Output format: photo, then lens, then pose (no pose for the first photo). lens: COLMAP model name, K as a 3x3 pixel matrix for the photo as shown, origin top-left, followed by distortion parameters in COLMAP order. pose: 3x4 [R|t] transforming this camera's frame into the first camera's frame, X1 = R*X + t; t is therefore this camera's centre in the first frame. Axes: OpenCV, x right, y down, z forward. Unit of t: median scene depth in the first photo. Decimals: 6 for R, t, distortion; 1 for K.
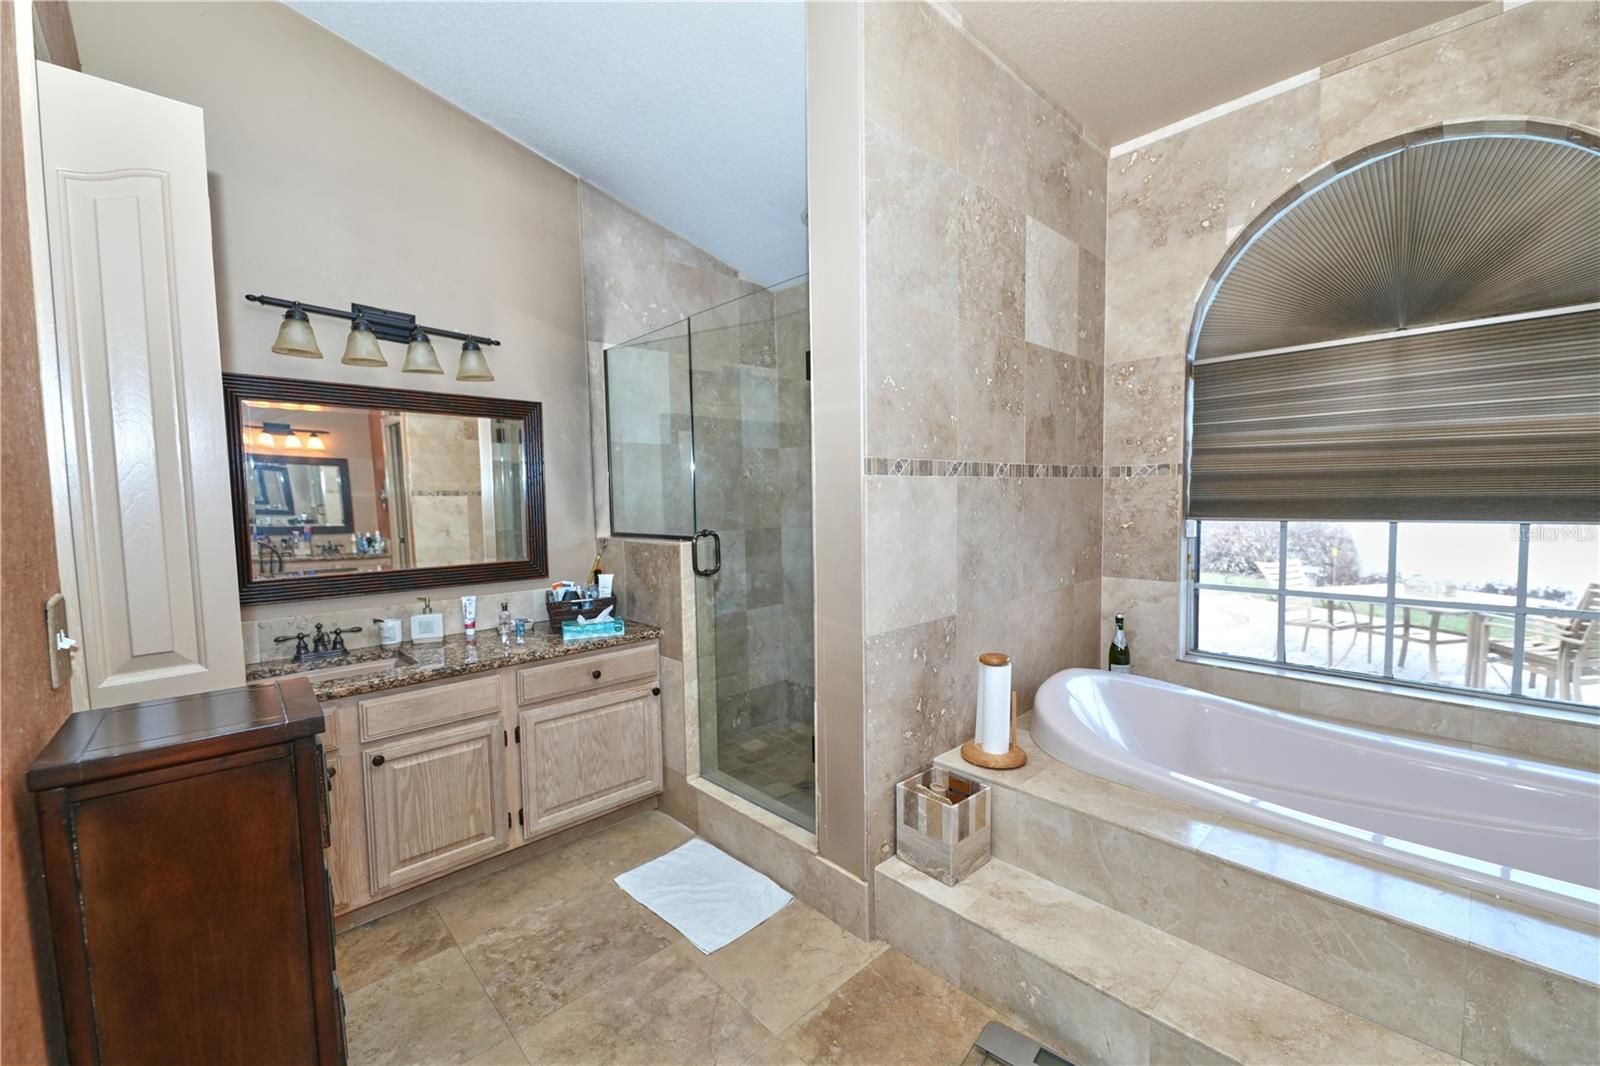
lens RADIAL K [[637.5, 0, 805.1], [0, 637.5, 537.6], [0, 0, 1]] dist [0.019610, -0.012090]
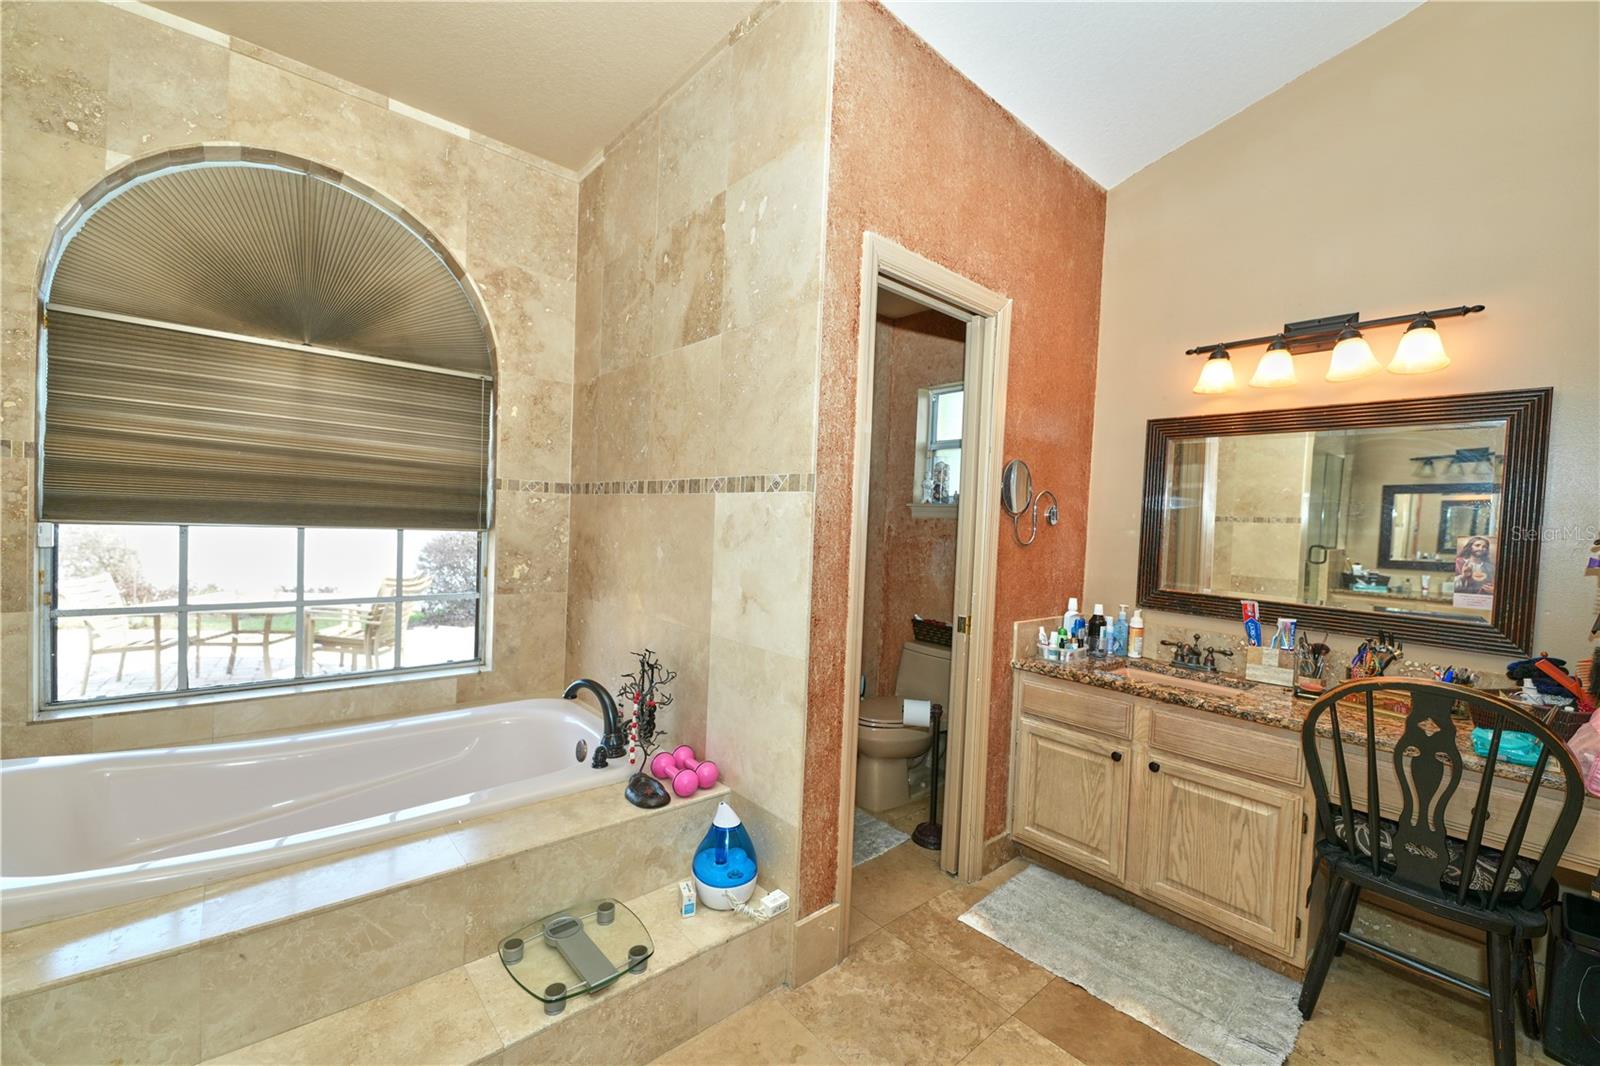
lens RADIAL K [[637.5, 0, 805.1], [0, 637.5, 537.6], [0, 0, 1]] dist [0.019610, -0.012090]
pose [[0.047395, -0.007302, 0.998850, -0.079857], [0.020320, 0.999773, 0.006344, 0.001762], [-0.998670, 0.019996, 0.047532, 0.128270]]
